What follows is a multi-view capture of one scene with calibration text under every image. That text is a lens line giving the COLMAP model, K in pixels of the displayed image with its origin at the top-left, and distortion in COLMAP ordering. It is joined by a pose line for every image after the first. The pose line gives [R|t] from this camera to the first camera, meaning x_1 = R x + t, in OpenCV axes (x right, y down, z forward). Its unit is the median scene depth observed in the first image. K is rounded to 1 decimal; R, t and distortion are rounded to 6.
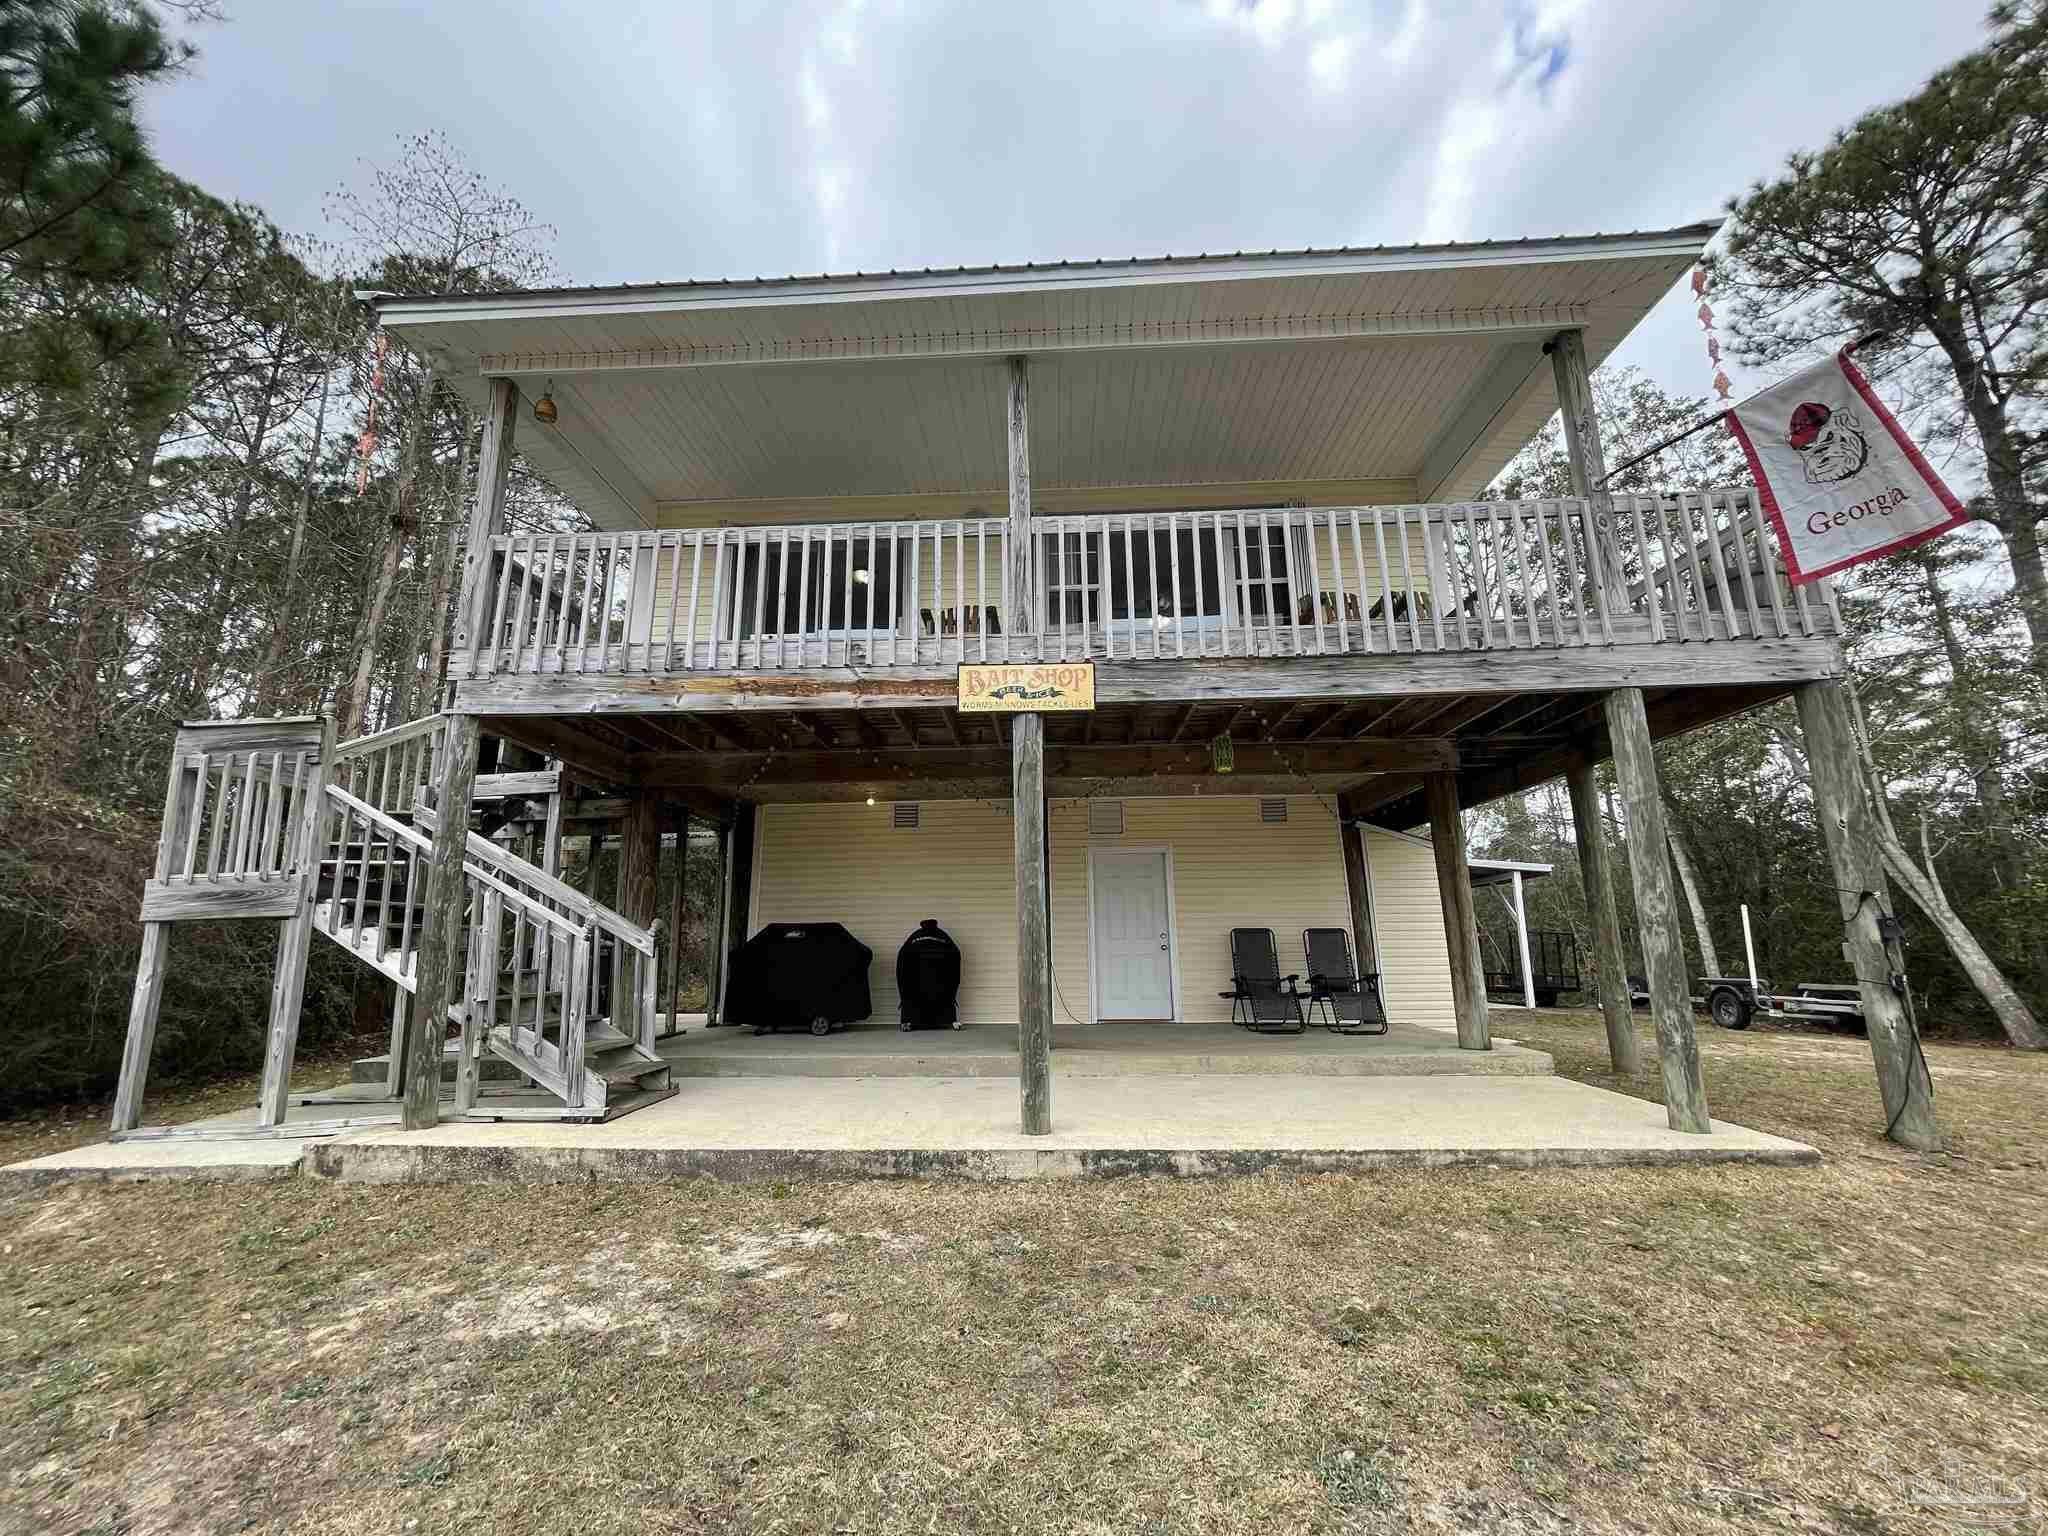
lens RADIAL K [[819.2, 0, 1024.0], [0, 819.2, 768.0], [0, 0, 1]] dist [0.001321, -0.000210]
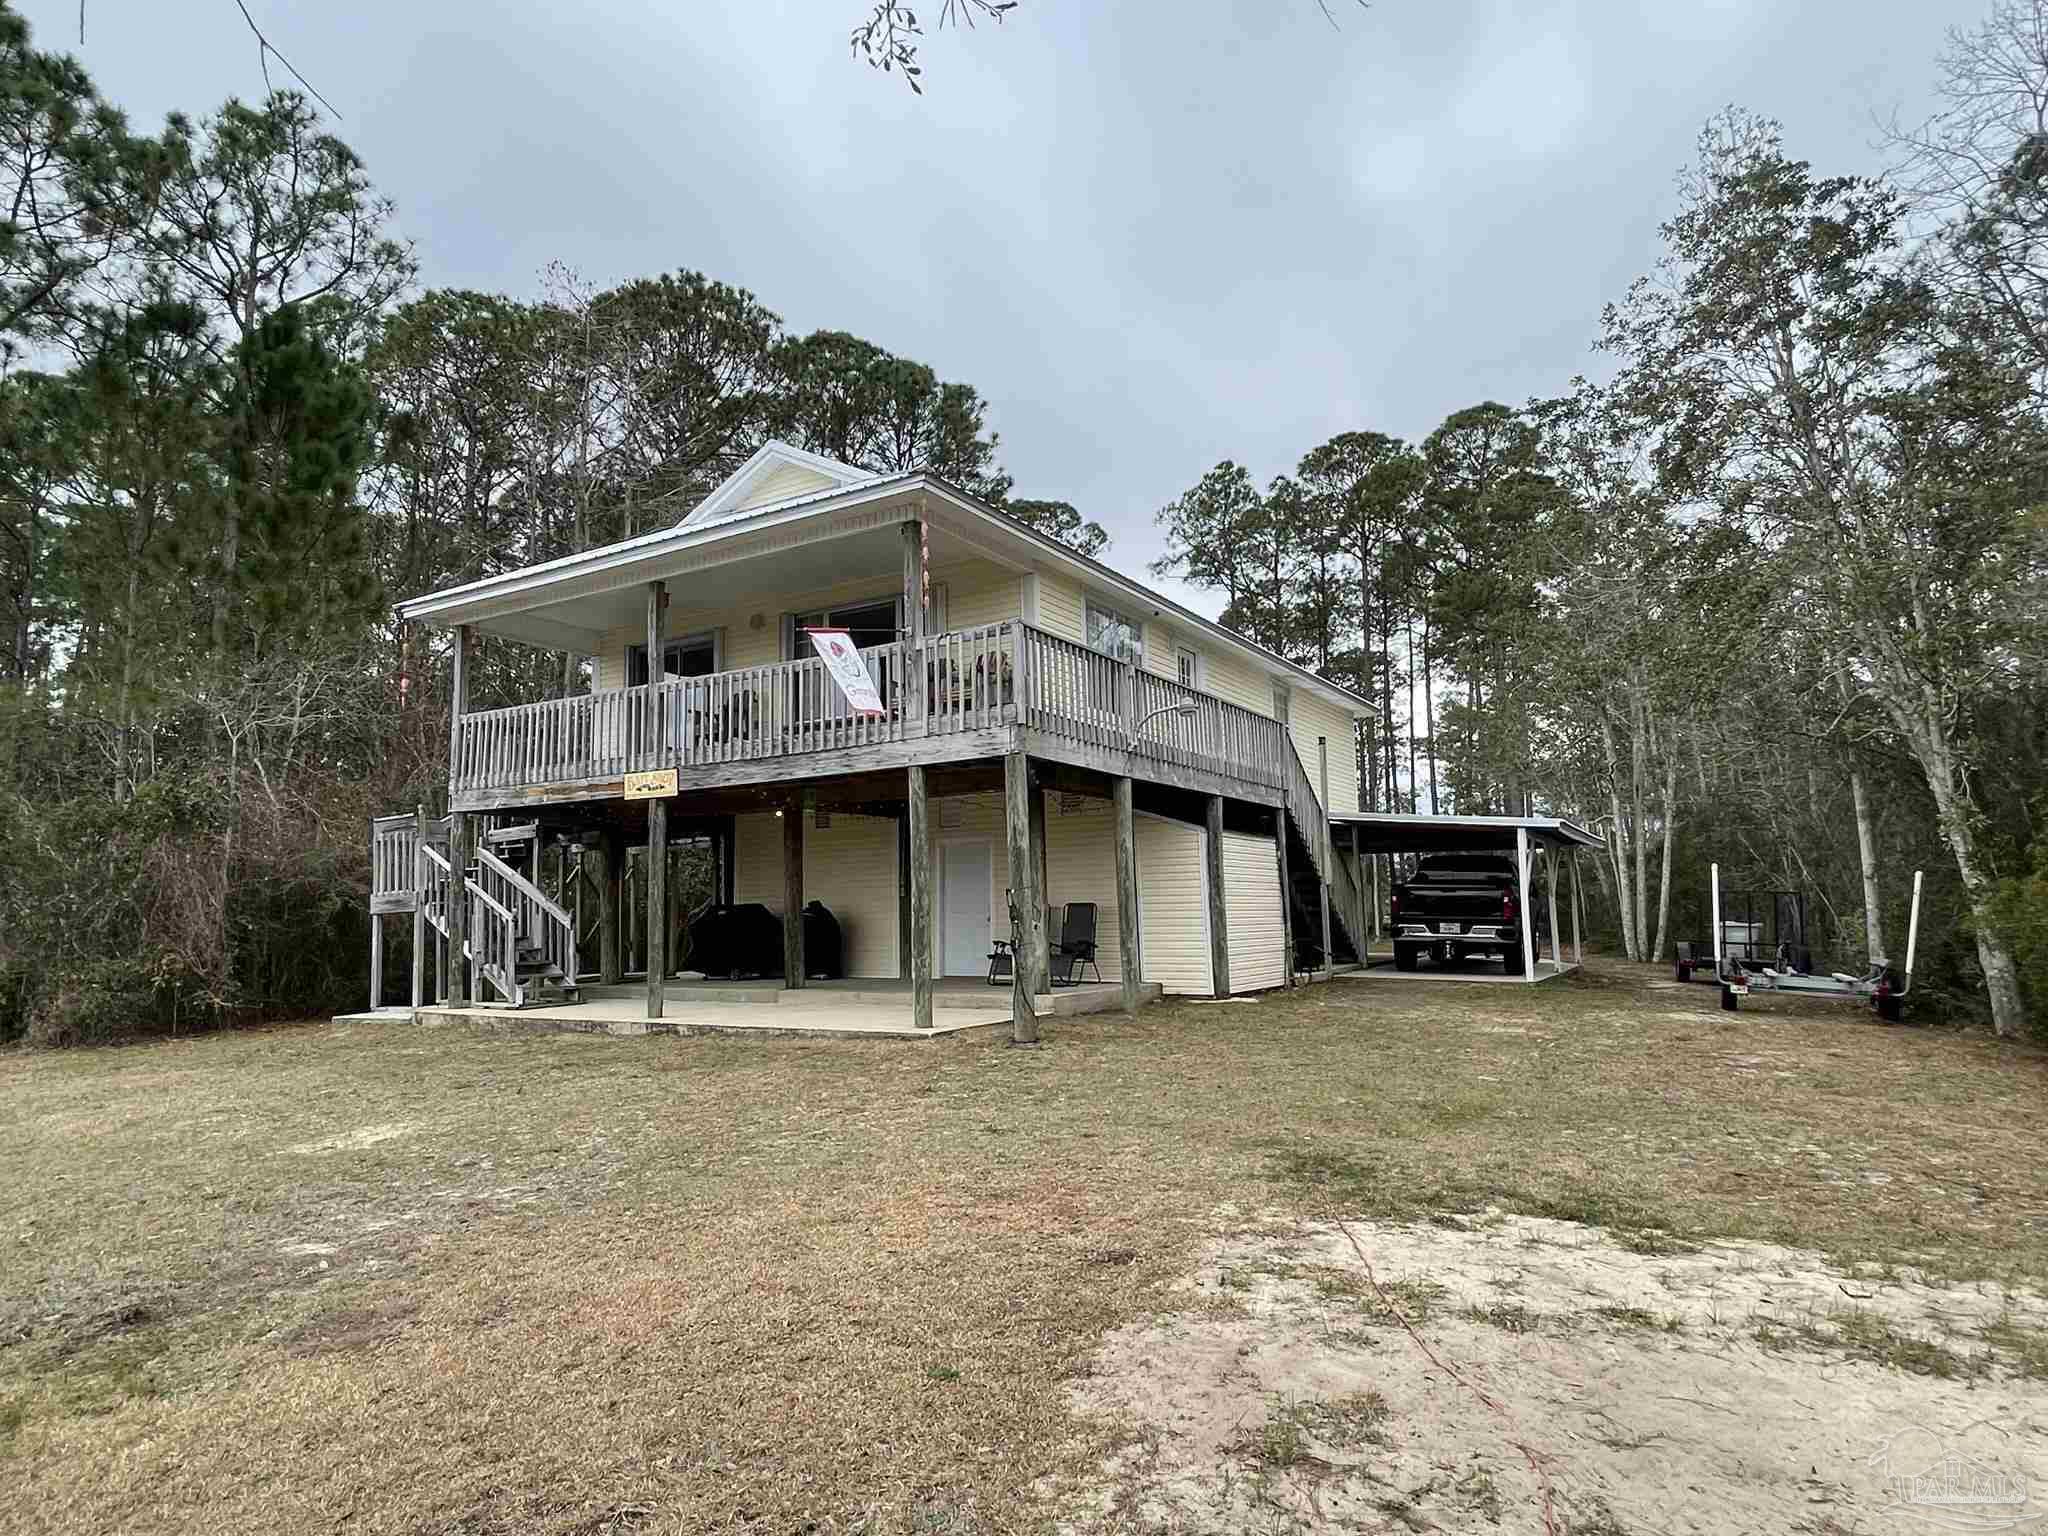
lens RADIAL K [[1271.0, 0, 1110.6], [0, 1271.0, 767.7], [0, 0, 1]] dist [0.002101, -0.000436]
pose [[0.886505, -0.060527, -0.458743, 2.186399], [0.110311, 0.990468, 0.082489, -0.253526], [0.449377, -0.123732, 0.884732, -1.024361]]
